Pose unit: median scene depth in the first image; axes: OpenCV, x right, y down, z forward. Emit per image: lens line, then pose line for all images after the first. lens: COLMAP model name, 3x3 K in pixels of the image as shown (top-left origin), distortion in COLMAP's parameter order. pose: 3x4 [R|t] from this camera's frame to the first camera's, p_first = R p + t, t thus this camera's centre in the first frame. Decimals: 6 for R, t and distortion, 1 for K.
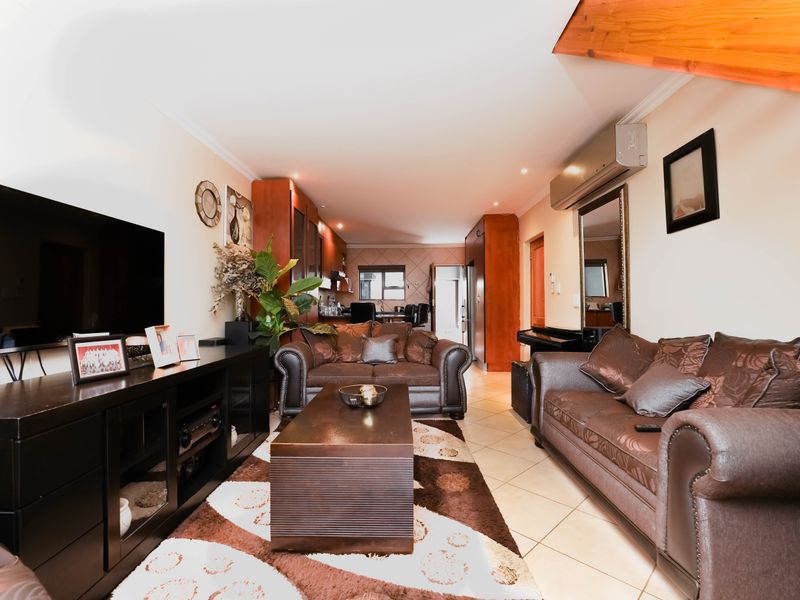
lens RADIAL K [[378.2, 0, 392.4], [0, 378.2, 304.9], [0, 0, 1]] dist [-0.017015, 0.001714]
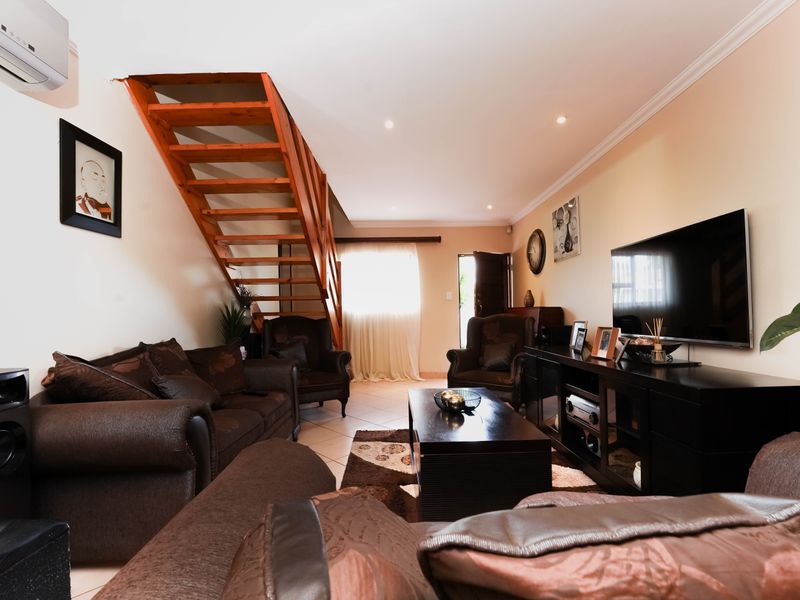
lens RADIAL K [[378.2, 0, 389.5], [0, 378.2, 309.4], [0, 0, 1]] dist [-0.017015, 0.001714]
pose [[-0.999721, 0.016021, -0.017380, 0.072876], [0.016307, 0.999732, -0.016416, 0.003635], [0.017113, -0.016695, -0.999714, 1.277930]]
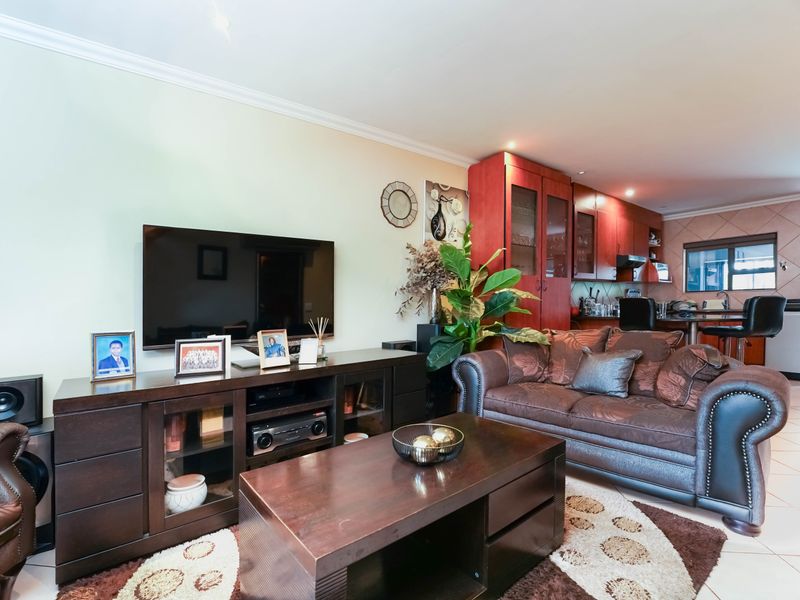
lens RADIAL K [[378.2, 0, 386.4], [0, 378.2, 314.7], [0, 0, 1]] dist [-0.017015, 0.001714]
pose [[0.630086, 0.006046, -0.776502, 0.246592], [0.022345, 0.999414, 0.025914, -0.005822], [0.776204, -0.033679, 0.629582, 0.323685]]
